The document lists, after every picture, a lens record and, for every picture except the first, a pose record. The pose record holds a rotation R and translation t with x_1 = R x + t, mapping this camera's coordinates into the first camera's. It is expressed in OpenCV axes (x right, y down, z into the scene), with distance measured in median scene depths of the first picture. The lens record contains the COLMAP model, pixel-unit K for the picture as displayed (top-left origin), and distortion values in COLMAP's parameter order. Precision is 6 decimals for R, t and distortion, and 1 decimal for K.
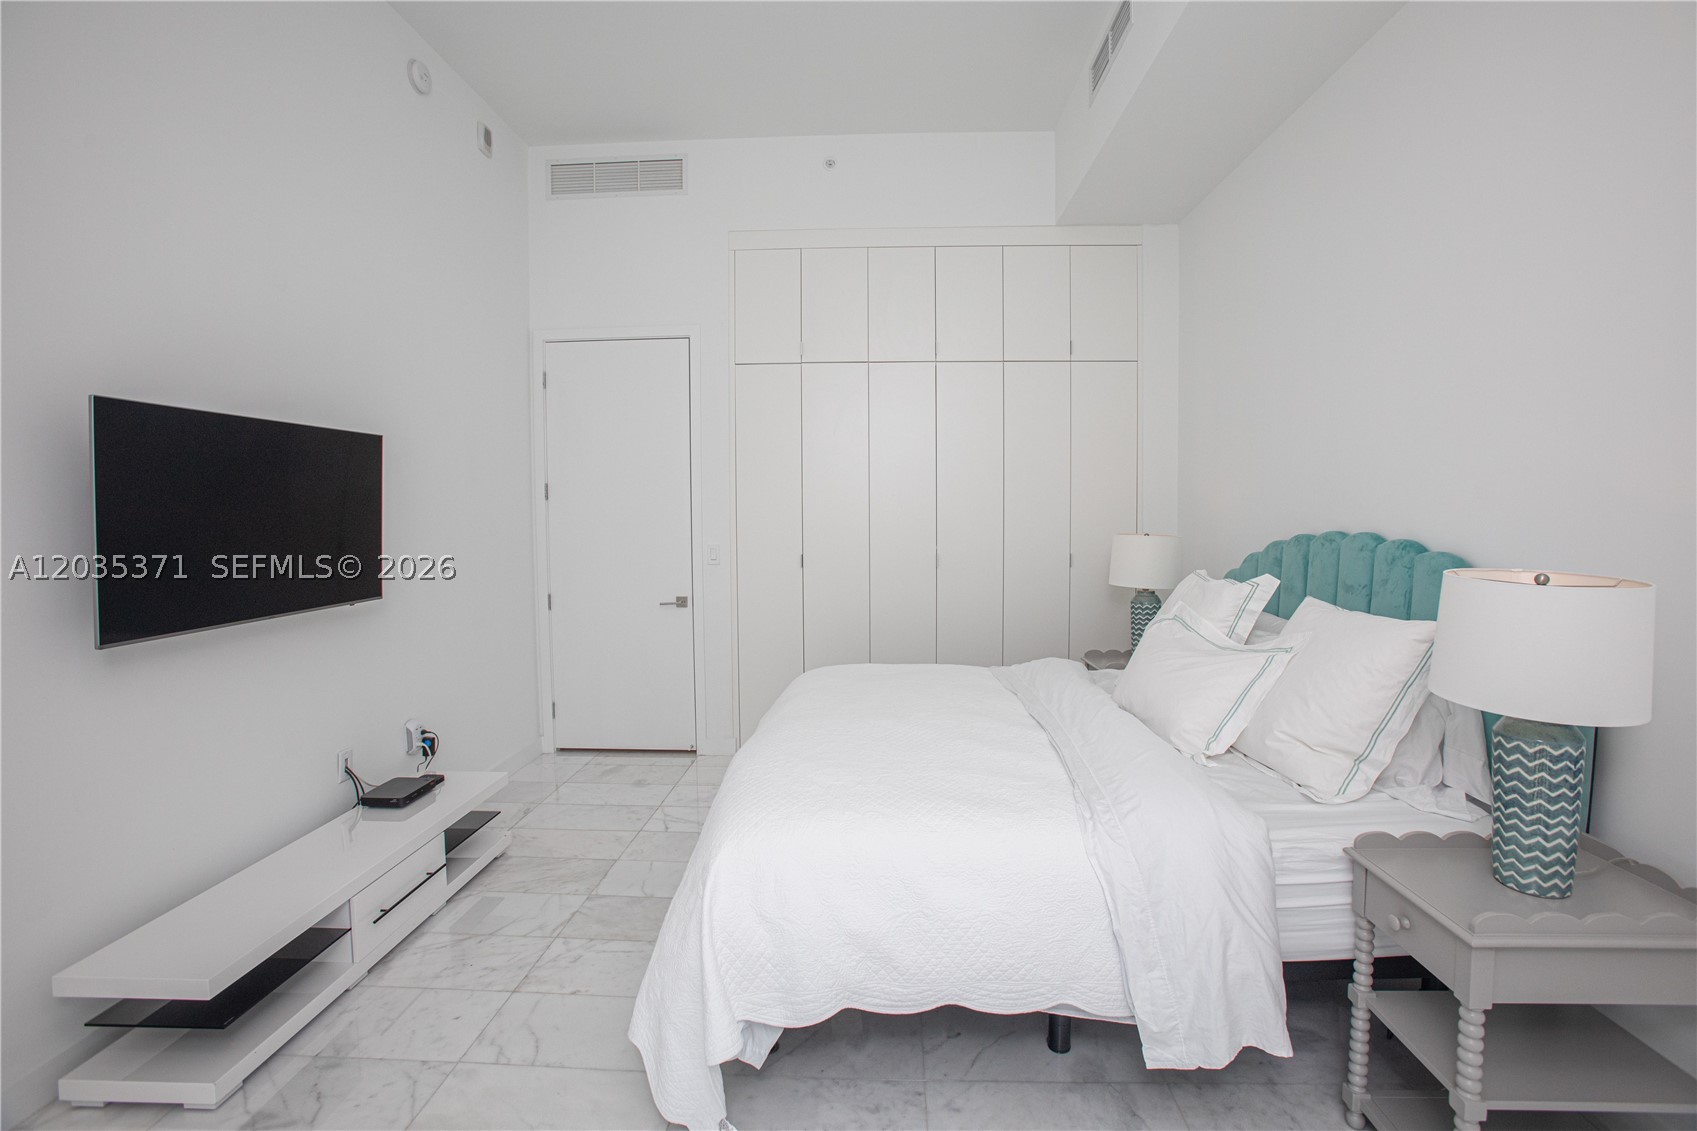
lens RADIAL K [[797.4, 0, 838.9], [0, 797.4, 564.4], [0, 0, 1]] dist [-0.043550, 0.013641]
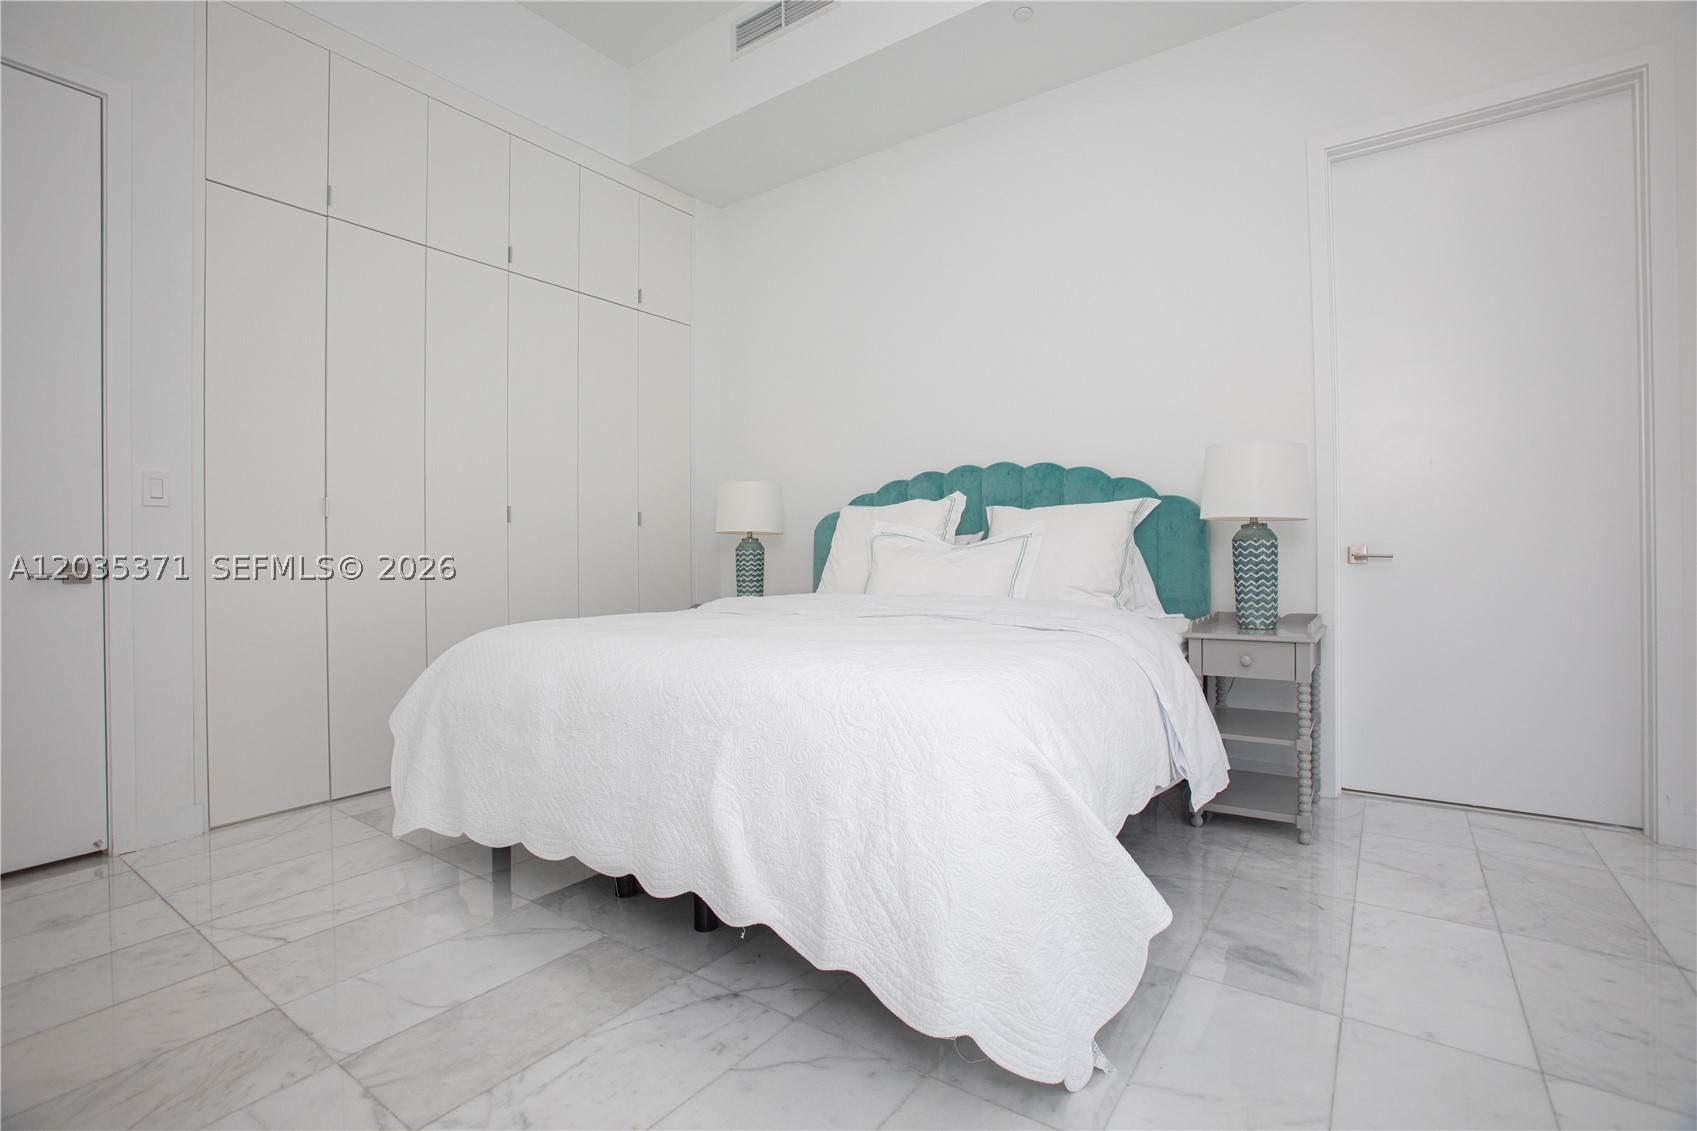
lens RADIAL K [[797.4, 0, 838.7], [0, 797.4, 556.9], [0, 0, 1]] dist [-0.043550, 0.013641]
pose [[0.530398, -0.000228, 0.847748, -0.537260], [0.064195, 0.997140, -0.039896, 0.130942], [-0.845314, 0.075581, 0.528896, 0.420907]]
